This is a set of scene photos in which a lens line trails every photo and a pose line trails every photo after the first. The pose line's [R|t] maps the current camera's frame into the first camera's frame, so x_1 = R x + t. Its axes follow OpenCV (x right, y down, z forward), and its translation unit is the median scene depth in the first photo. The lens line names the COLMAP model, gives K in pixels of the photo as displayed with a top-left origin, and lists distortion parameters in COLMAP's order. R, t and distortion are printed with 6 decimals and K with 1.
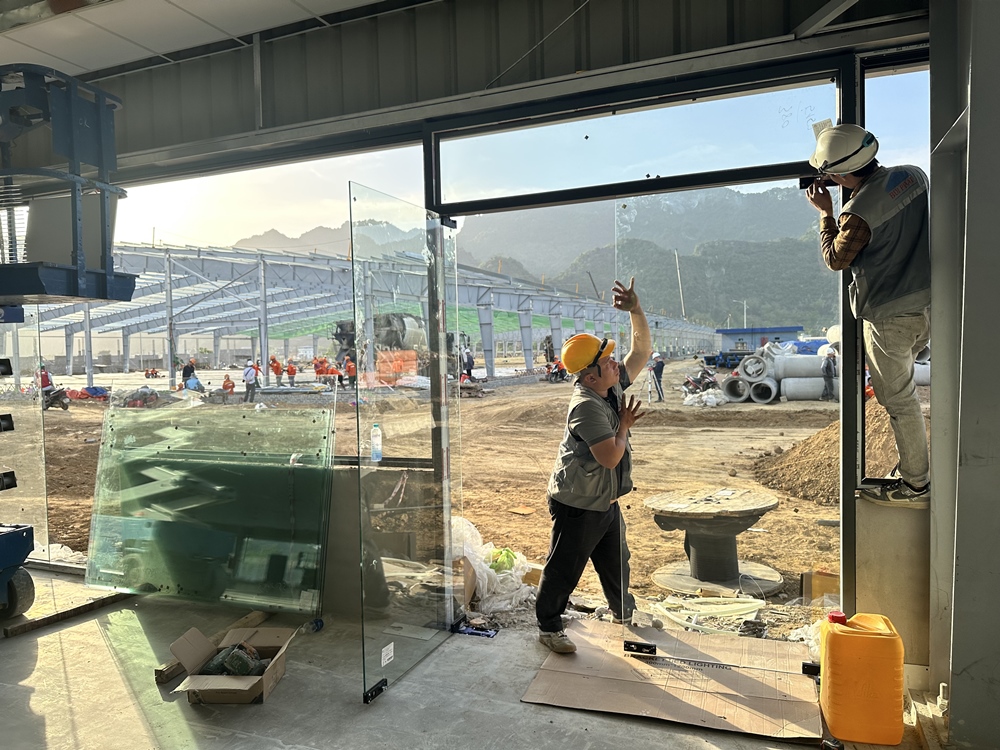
lens RADIAL K [[704.3, 0, 493.5], [0, 704.3, 374.4], [0, 0, 1]] dist [0.085412, -0.129230]
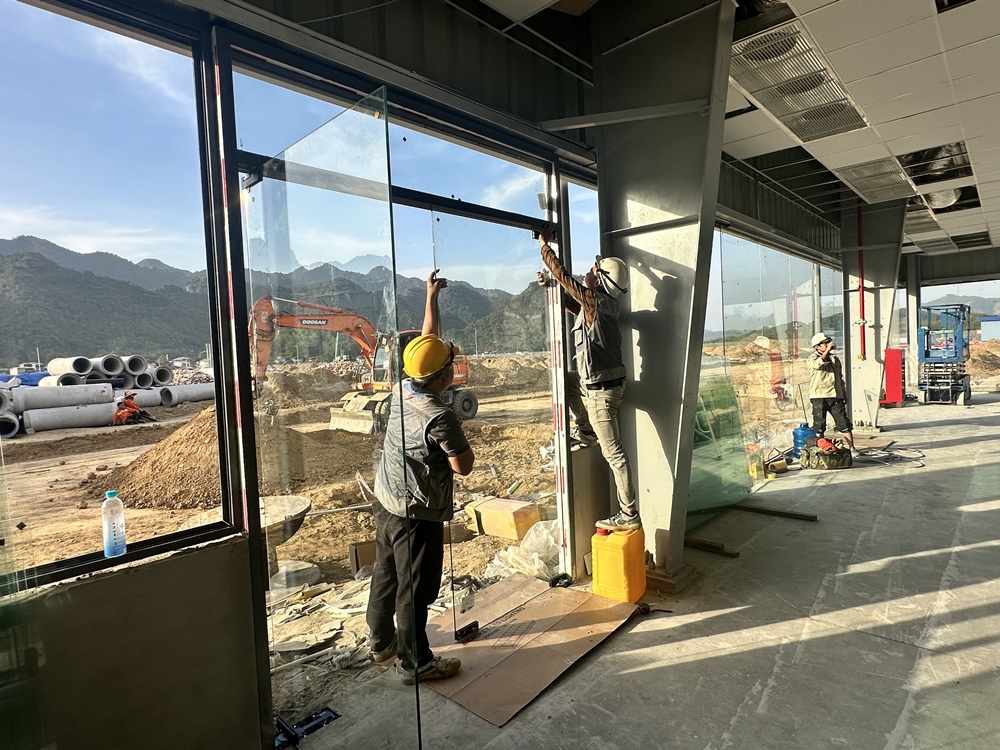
lens RADIAL K [[556.1, 0, 500.5], [0, 556.1, 375.5], [0, 0, 1]] dist [-0.001608, -0.000410]
pose [[0.343278, -0.029054, 0.938784, -0.294065], [0.070510, 0.997498, 0.005088, -0.001584], [-0.936583, 0.064447, 0.344468, 0.337120]]
